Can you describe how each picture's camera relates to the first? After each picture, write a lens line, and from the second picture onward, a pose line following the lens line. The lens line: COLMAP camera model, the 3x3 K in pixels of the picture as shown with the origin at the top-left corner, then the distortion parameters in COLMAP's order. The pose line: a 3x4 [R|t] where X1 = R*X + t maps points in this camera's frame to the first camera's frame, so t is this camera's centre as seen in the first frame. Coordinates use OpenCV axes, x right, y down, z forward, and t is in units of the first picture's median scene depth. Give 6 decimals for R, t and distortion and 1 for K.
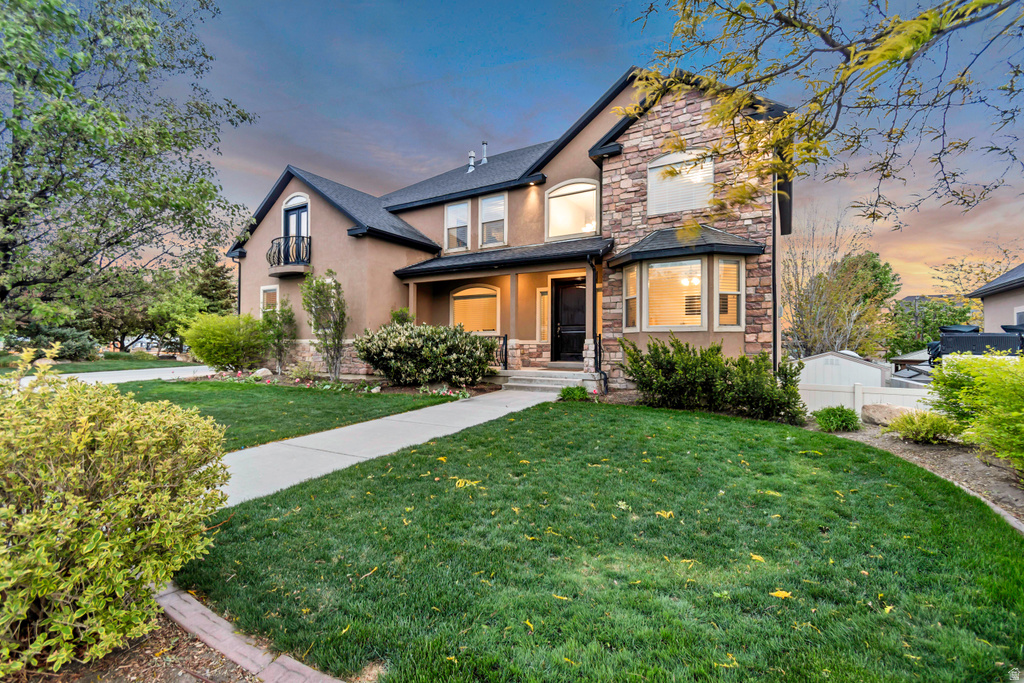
lens RADIAL K [[451.9, 0, 511.4], [0, 451.9, 339.0], [0, 0, 1]] dist [0.008135, -0.000354]
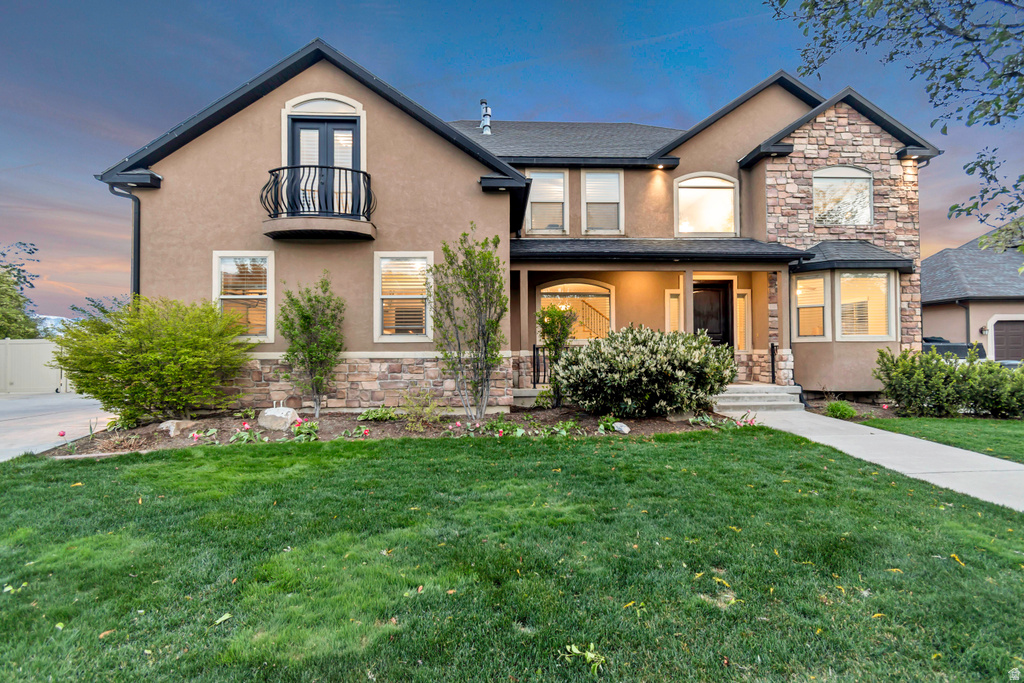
lens RADIAL K [[451.9, 0, 511.9], [0, 451.9, 343.7], [0, 0, 1]] dist [0.008135, -0.000354]
pose [[0.830119, -0.001963, 0.557583, -0.672919], [0.002730, 0.999996, -0.000543, -0.009721], [-0.557580, 0.001973, 0.830121, 0.451798]]
